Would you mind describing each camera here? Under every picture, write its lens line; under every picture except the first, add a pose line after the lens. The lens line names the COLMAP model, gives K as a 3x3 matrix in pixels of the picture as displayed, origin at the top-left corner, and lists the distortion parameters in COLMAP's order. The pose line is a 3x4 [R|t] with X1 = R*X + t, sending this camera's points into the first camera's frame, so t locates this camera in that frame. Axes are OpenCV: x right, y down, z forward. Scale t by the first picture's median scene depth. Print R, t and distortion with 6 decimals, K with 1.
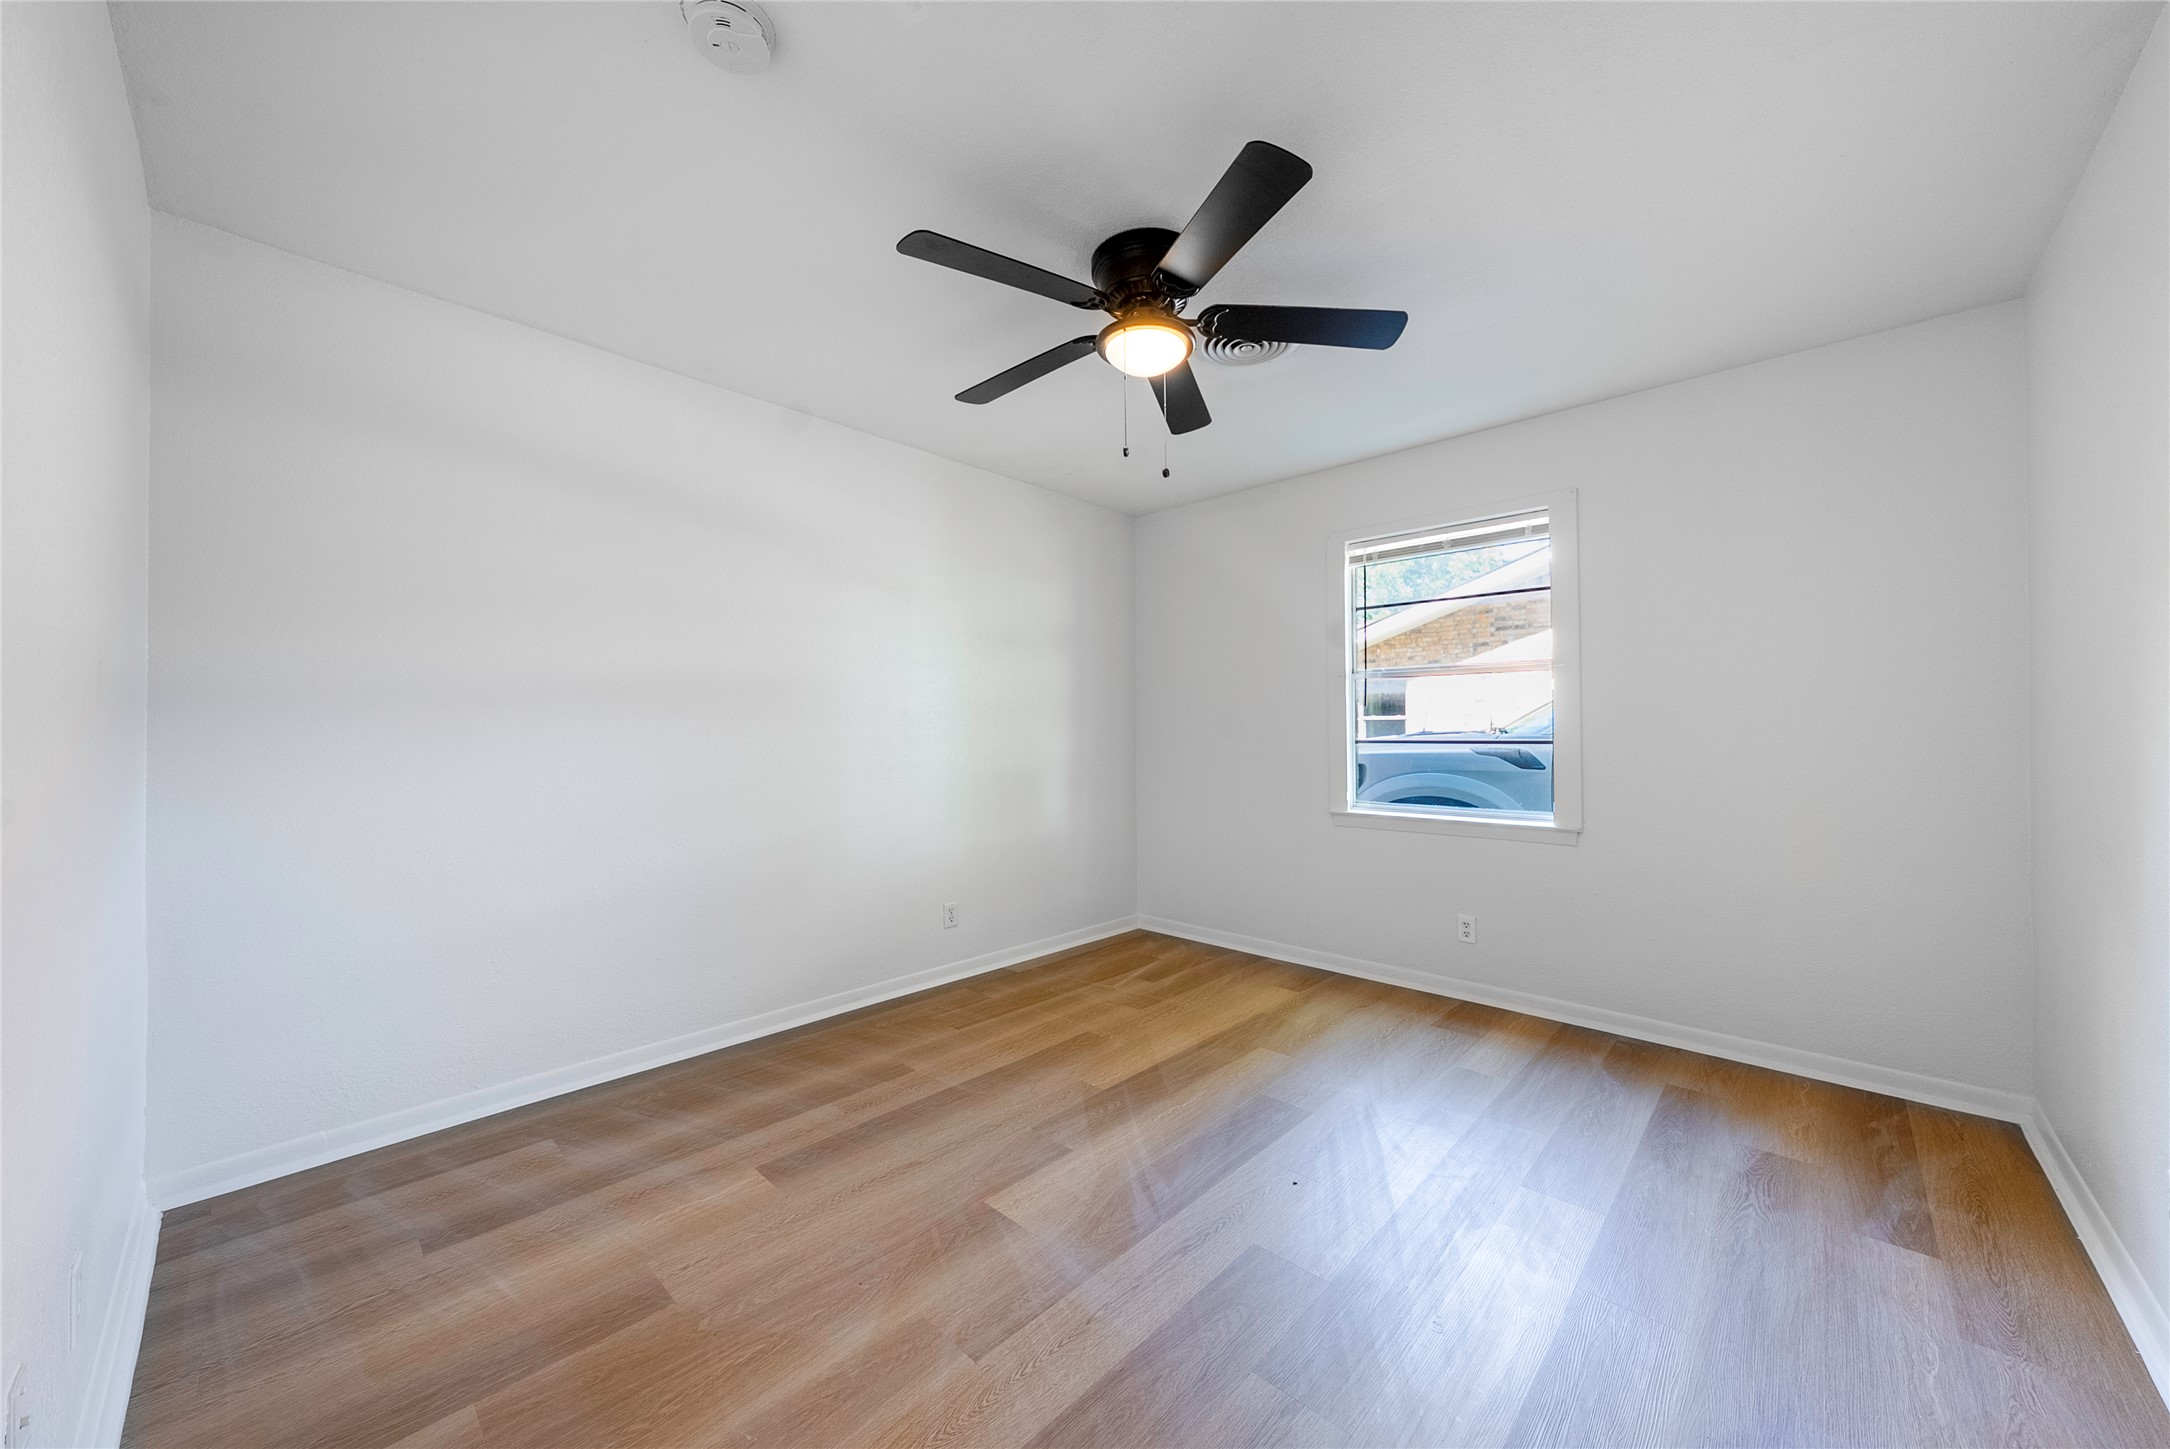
lens RADIAL K [[759.8, 0, 1104.7], [0, 759.8, 724.3], [0, 0, 1]] dist [-0.009914, 0.000032]
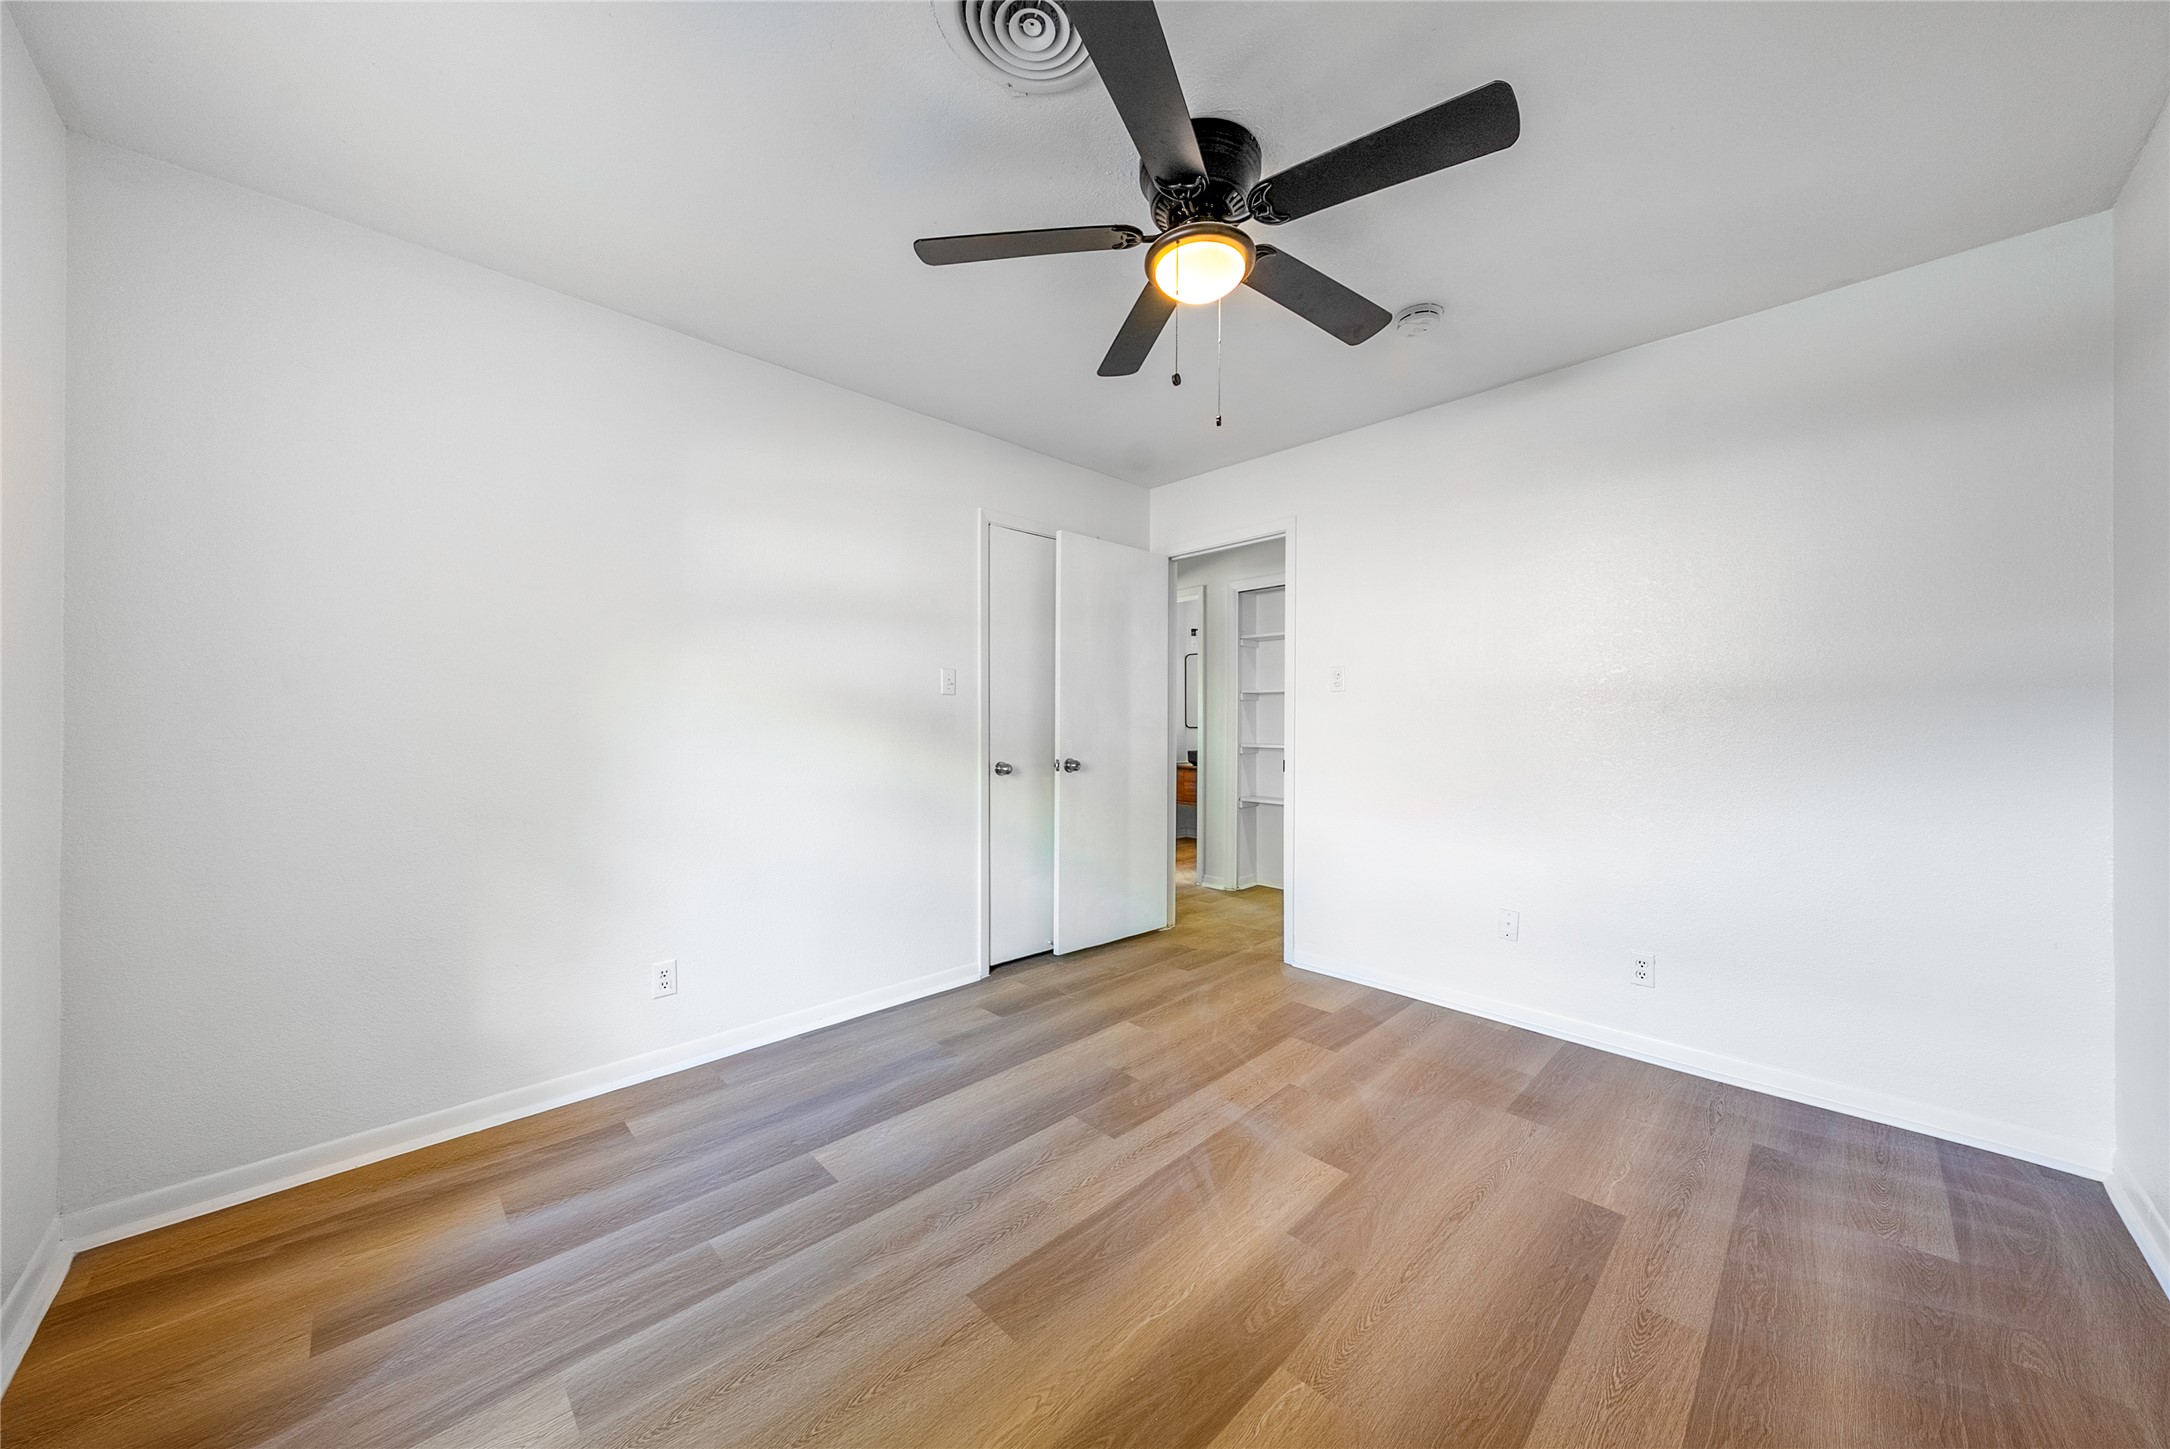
lens RADIAL K [[759.8, 0, 1104.7], [0, 759.8, 724.3], [0, 0, 1]] dist [-0.009914, 0.000032]
pose [[-0.998943, 0.001646, 0.045937, 0.136276], [0.001248, 0.999962, -0.008683, -0.008965], [-0.045949, -0.008616, -0.998907, 2.025672]]
